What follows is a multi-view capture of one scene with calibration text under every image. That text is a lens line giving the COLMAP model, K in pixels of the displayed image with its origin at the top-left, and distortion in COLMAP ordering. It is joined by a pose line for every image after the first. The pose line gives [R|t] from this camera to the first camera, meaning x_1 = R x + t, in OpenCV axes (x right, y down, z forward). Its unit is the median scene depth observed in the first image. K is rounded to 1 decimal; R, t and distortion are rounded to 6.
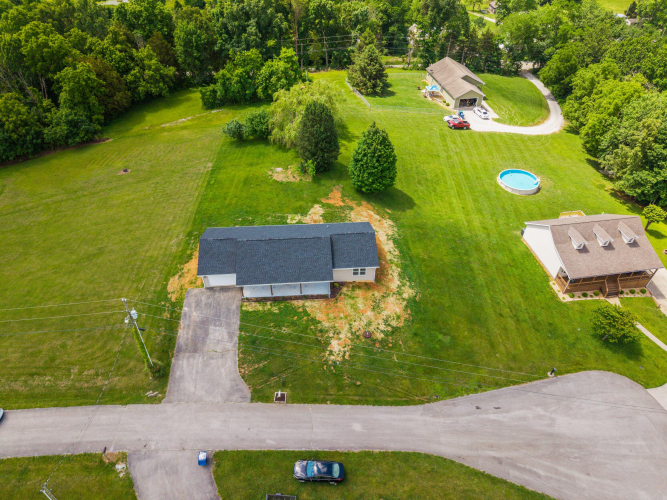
lens RADIAL K [[449.2, 0, 332.1], [0, 449.2, 249.2], [0, 0, 1]] dist [0.029908, -0.040425]
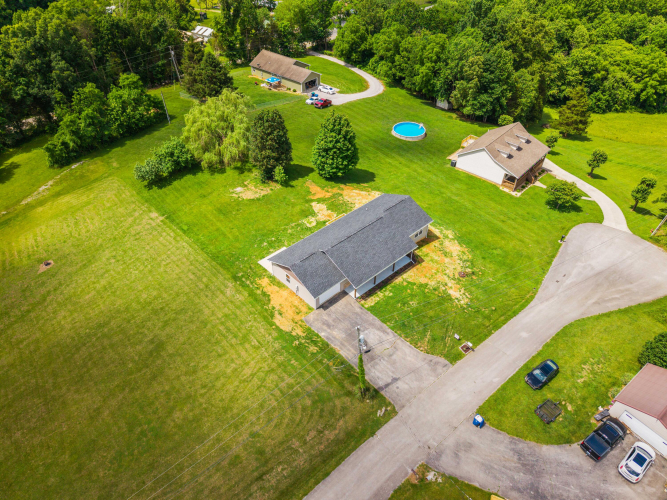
lens RADIAL K [[449.2, 0, 332.1], [0, 449.2, 249.2], [0, 0, 1]] dist [0.029908, -0.040425]
pose [[0.783337, -0.409428, 0.467709, -0.645736], [0.408788, 0.906147, 0.108579, -0.120670], [-0.468269, 0.106140, 0.877188, 0.126509]]
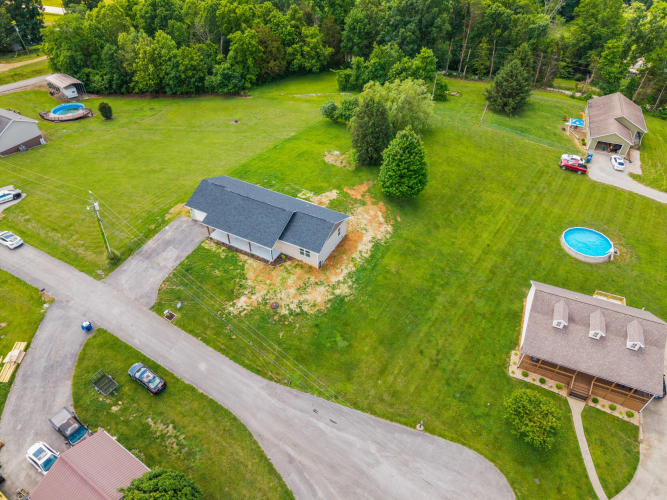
lens RADIAL K [[449.2, 0, 332.1], [0, 449.2, 249.2], [0, 0, 1]] dist [0.029908, -0.040425]
pose [[0.844592, 0.349913, -0.405247, 0.536458], [-0.350405, 0.933529, 0.075769, -0.058897], [0.404822, 0.078007, 0.911062, 0.069633]]
